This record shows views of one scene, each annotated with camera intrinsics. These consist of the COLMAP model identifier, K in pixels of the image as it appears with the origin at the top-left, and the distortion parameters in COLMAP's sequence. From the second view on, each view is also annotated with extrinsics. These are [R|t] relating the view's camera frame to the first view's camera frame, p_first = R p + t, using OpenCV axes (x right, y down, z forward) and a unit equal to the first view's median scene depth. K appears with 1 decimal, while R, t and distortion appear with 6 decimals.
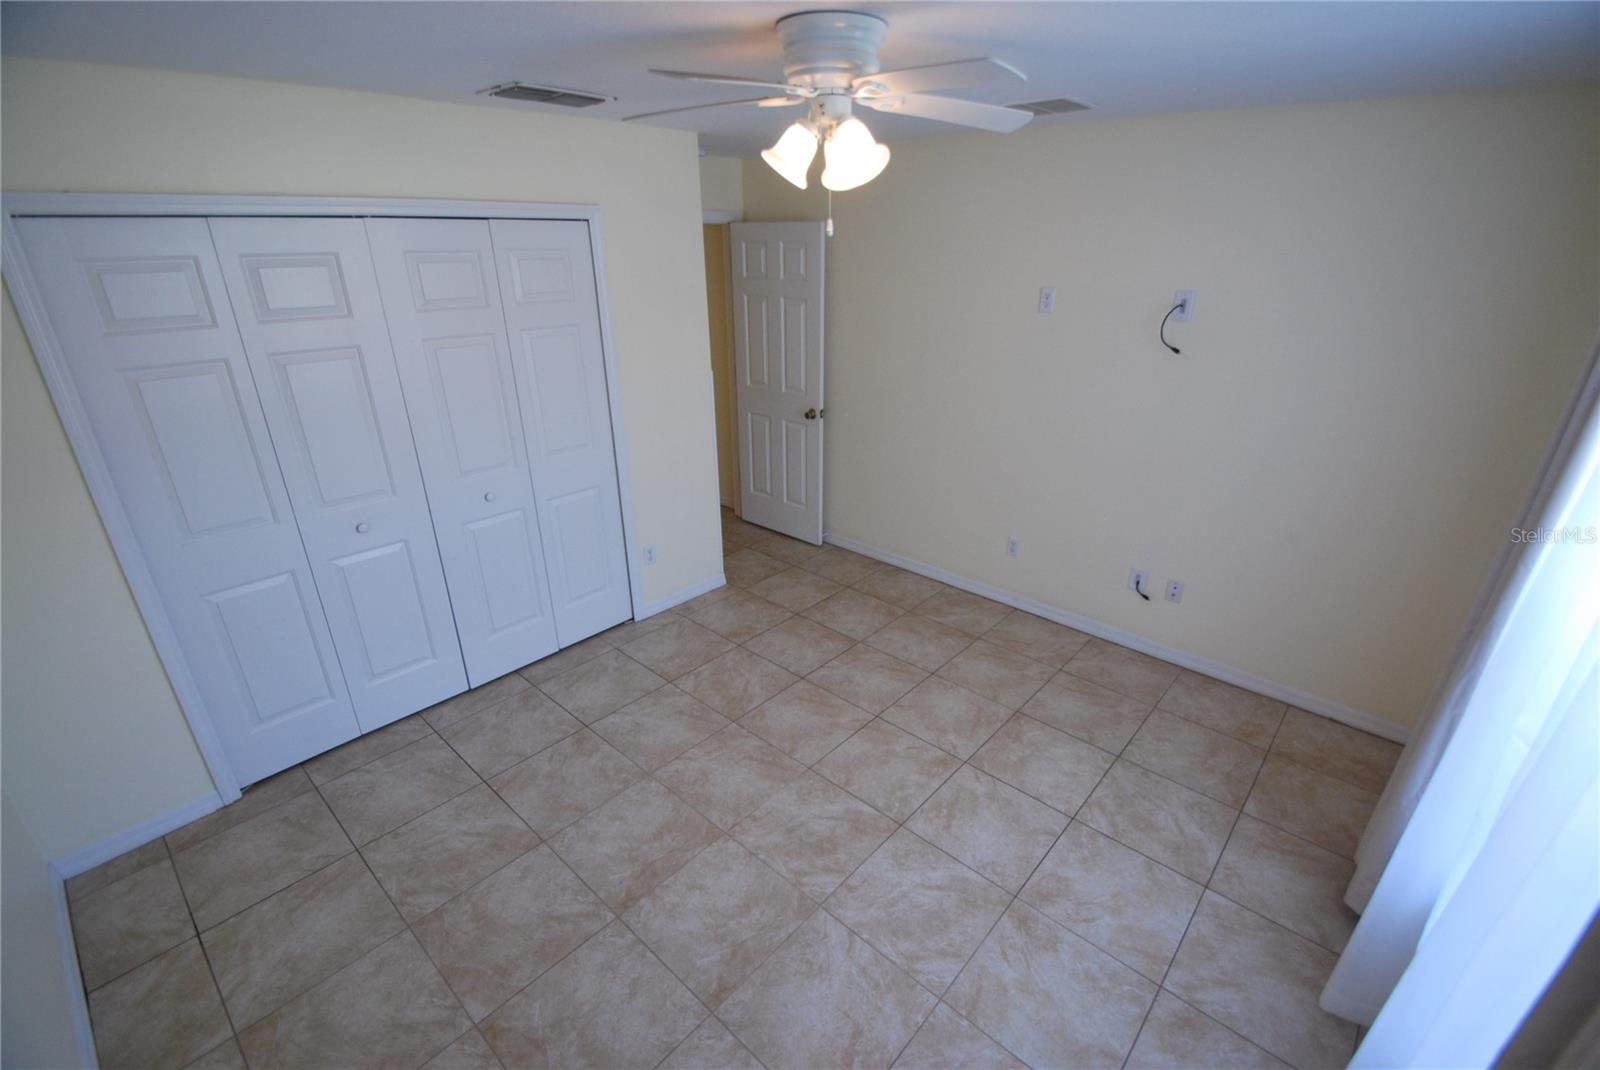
lens RADIAL K [[705.8, 0, 816.0], [0, 705.8, 543.1], [0, 0, 1]] dist [0.025281, -0.027153]
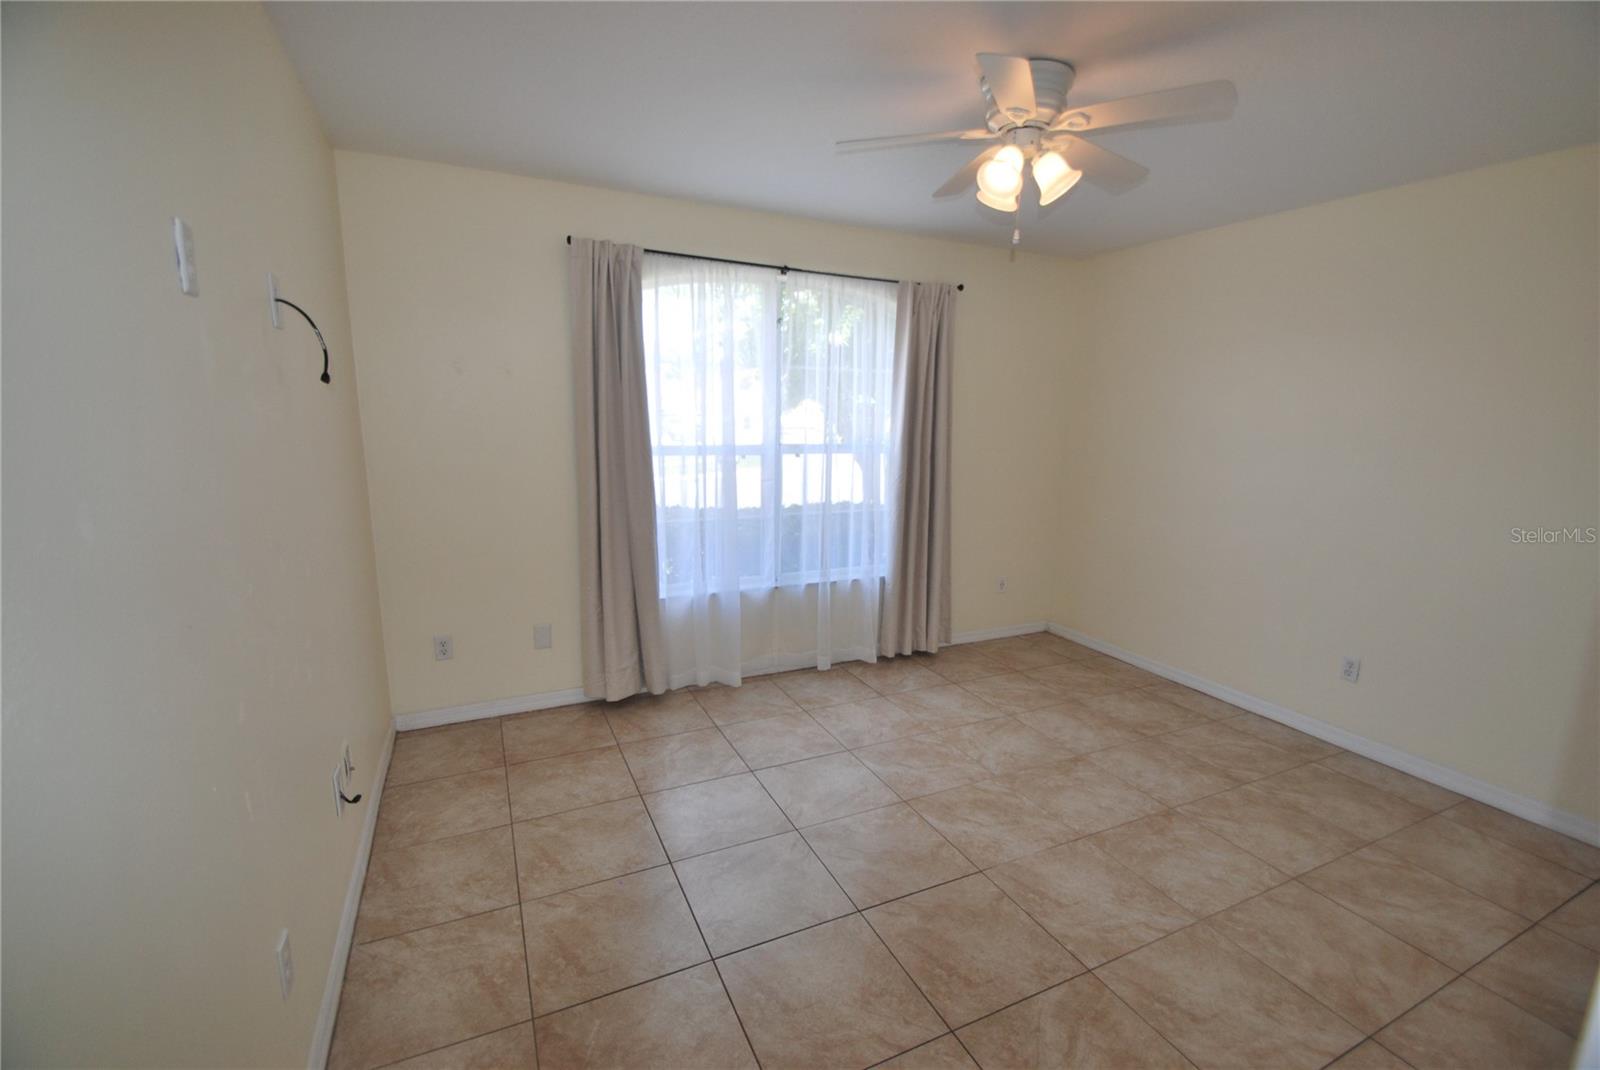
lens RADIAL K [[705.8, 0, 816.0], [0, 705.8, 543.1], [0, 0, 1]] dist [0.025281, -0.027153]
pose [[-0.923428, -0.086203, 0.373966, -0.113715], [0.136099, 0.837554, 0.529131, -0.479413], [-0.358830, 0.539511, -0.761689, 1.596313]]
